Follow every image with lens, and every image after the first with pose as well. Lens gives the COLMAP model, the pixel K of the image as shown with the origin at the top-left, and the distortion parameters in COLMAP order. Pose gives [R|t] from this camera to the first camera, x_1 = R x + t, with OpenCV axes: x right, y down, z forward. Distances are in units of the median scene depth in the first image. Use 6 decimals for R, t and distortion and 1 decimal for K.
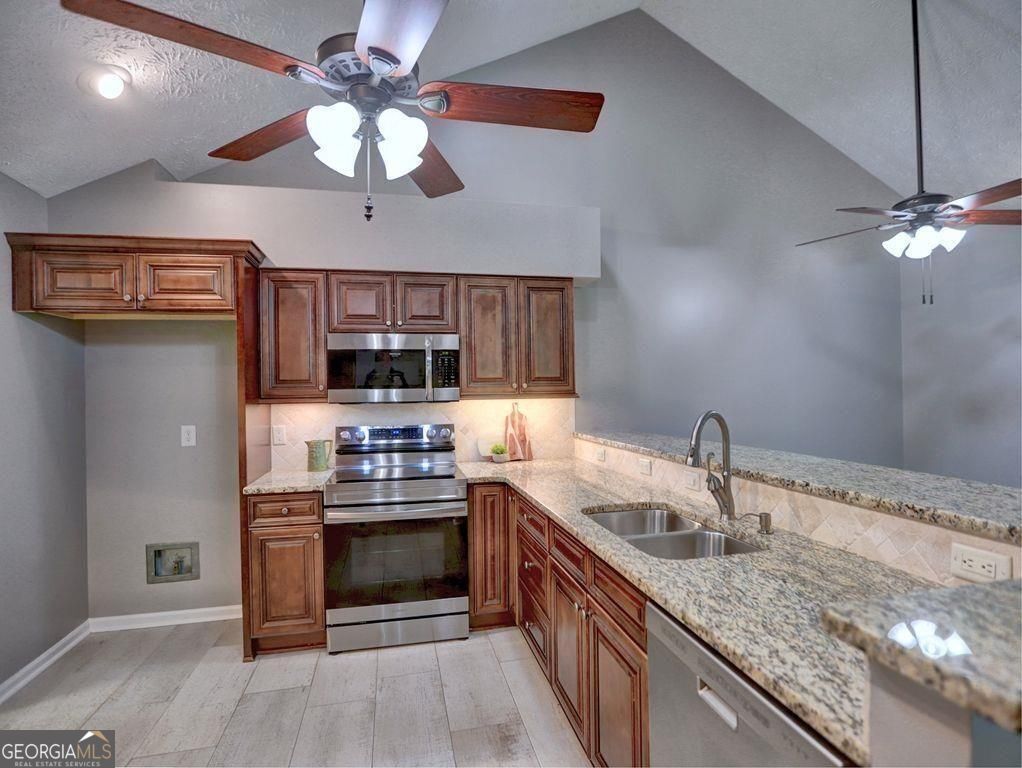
lens RADIAL K [[527.7, 0, 513.7], [0, 527.7, 388.2], [0, 0, 1]] dist [-0.050349, 0.016665]
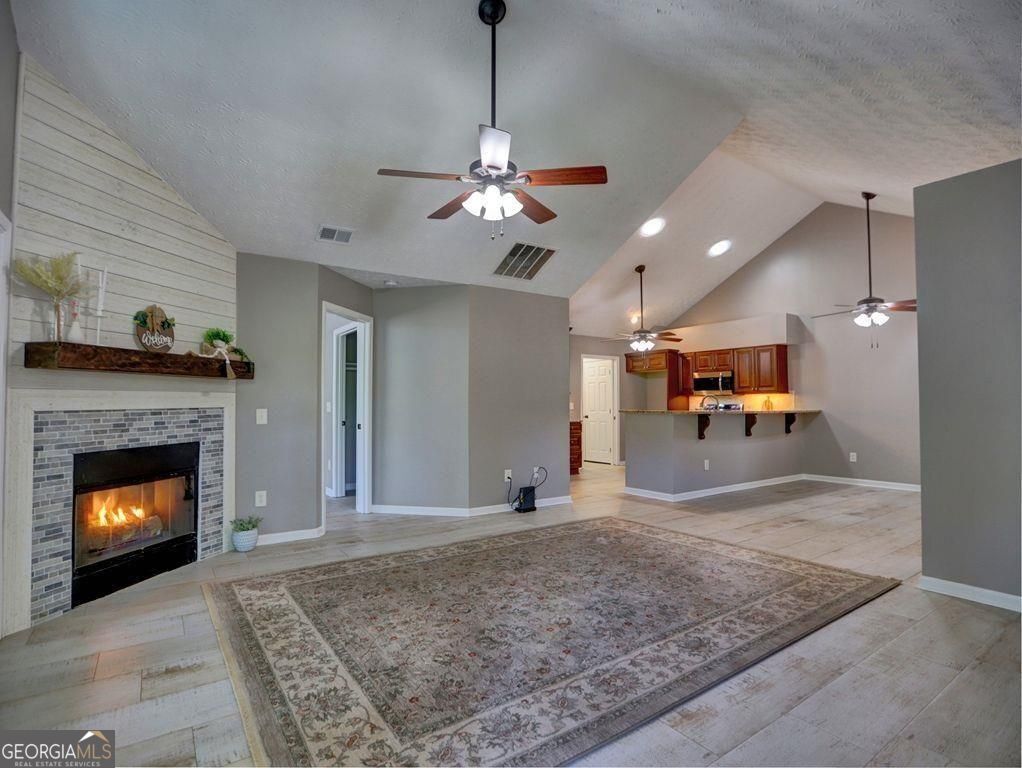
lens RADIAL K [[527.7, 0, 515.8], [0, 527.7, 386.4], [0, 0, 1]] dist [-0.050349, 0.016665]
pose [[0.372237, -0.018679, -0.927950, 2.061785], [0.000677, 0.999803, -0.019854, 0.034771], [0.928137, 0.006762, 0.372176, -1.102573]]
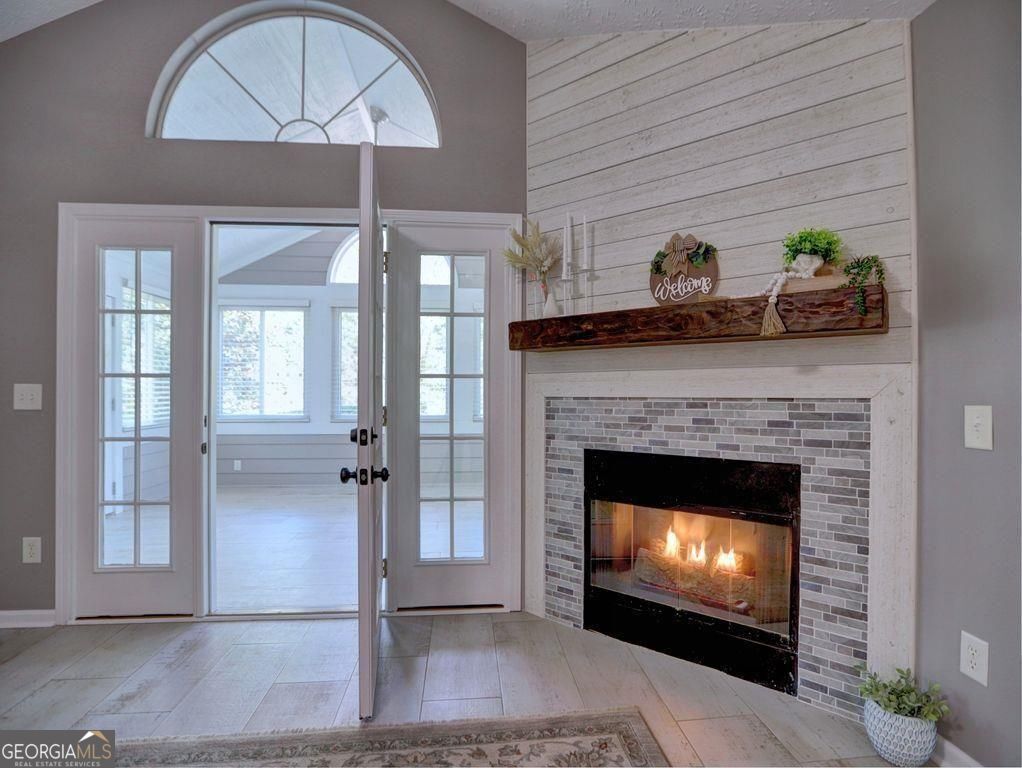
lens RADIAL K [[527.7, 0, 523.7], [0, 527.7, 387.2], [0, 0, 1]] dist [-0.050349, 0.016665]
pose [[-0.992846, 0.010440, 0.118941, 0.860234], [0.009682, 0.999929, -0.006953, 0.049412], [-0.119006, -0.005751, -0.992877, -0.676082]]
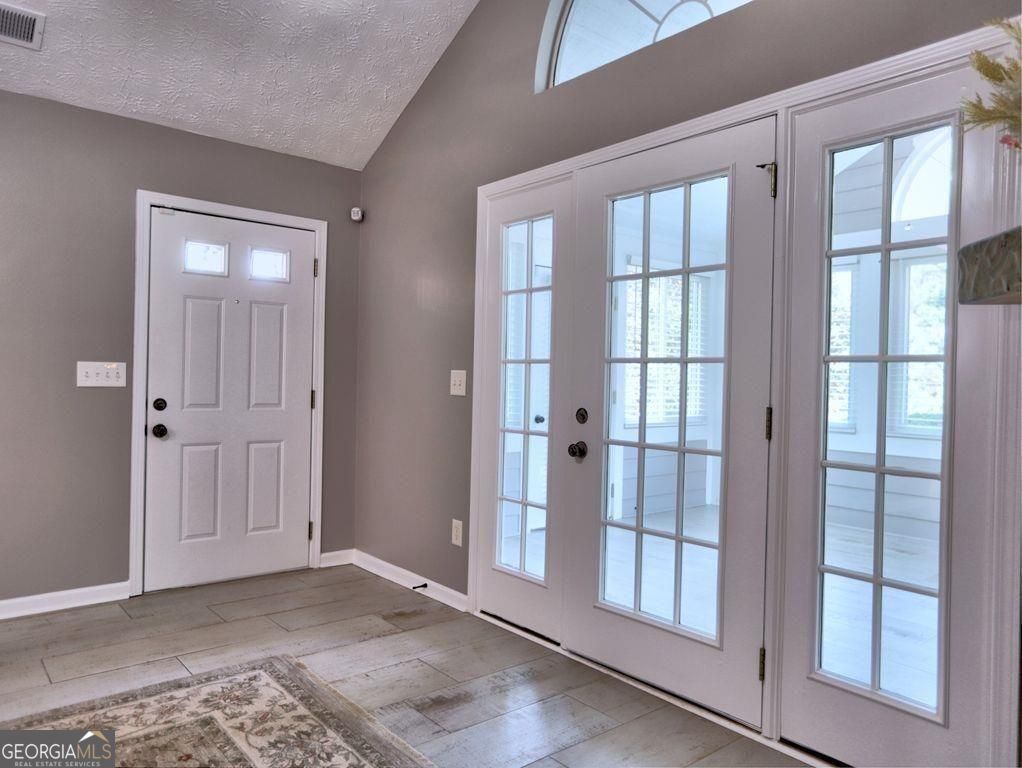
lens RADIAL K [[727.2, 0, 517.5], [0, 727.2, 385.9], [0, 0, 1]] dist [-0.027999, 0.010684]
pose [[-0.457832, -0.007607, 0.889006, 0.638609], [-0.019342, 0.999812, -0.001405, 0.056600], [-0.888828, -0.017839, -0.457893, -0.936140]]
